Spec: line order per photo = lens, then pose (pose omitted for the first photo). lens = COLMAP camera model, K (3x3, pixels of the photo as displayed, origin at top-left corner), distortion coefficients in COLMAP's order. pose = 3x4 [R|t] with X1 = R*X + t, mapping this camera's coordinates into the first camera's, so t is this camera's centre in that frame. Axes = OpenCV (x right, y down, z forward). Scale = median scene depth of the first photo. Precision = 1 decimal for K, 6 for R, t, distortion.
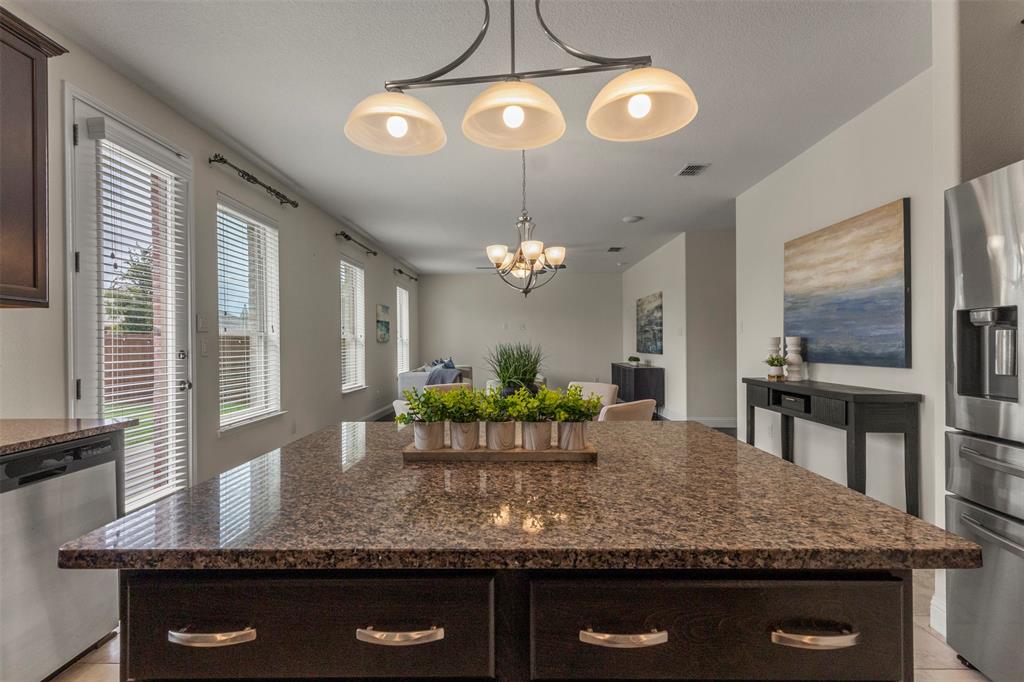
lens RADIAL K [[472.3, 0, 510.6], [0, 472.3, 342.4], [0, 0, 1]] dist [0.009866, -0.000257]
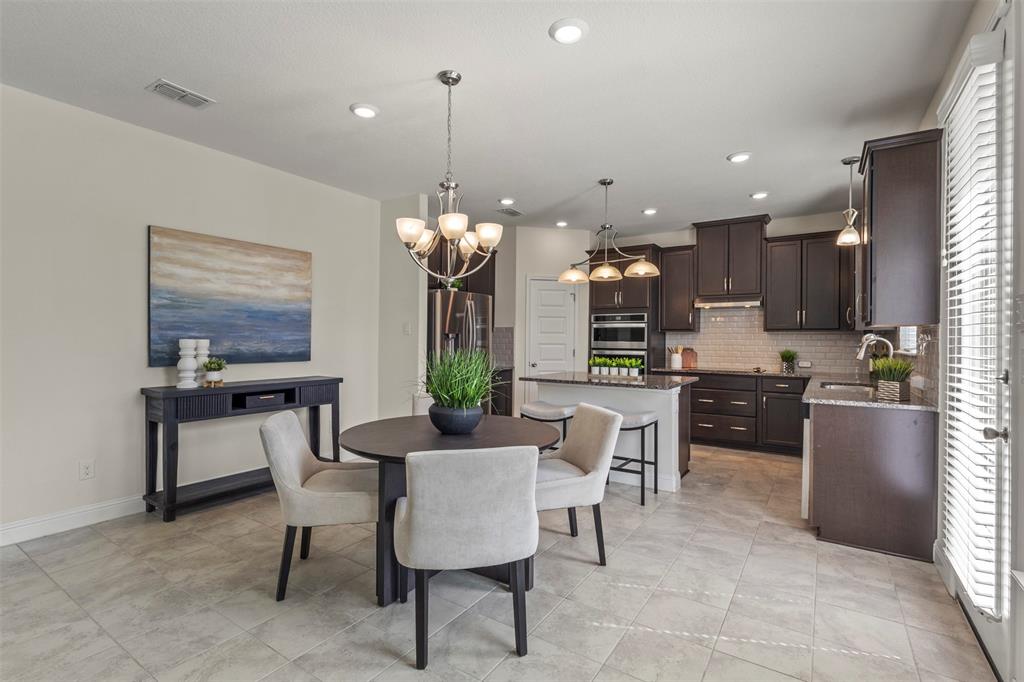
lens RADIAL K [[472.3, 0, 514.5], [0, 472.3, 338.9], [0, 0, 1]] dist [0.009866, -0.000257]
pose [[-0.843203, -0.001536, 0.537593, -0.470168], [-0.004006, 0.999986, -0.003425, -0.012779], [-0.537580, -0.005042, -0.843198, 1.573386]]
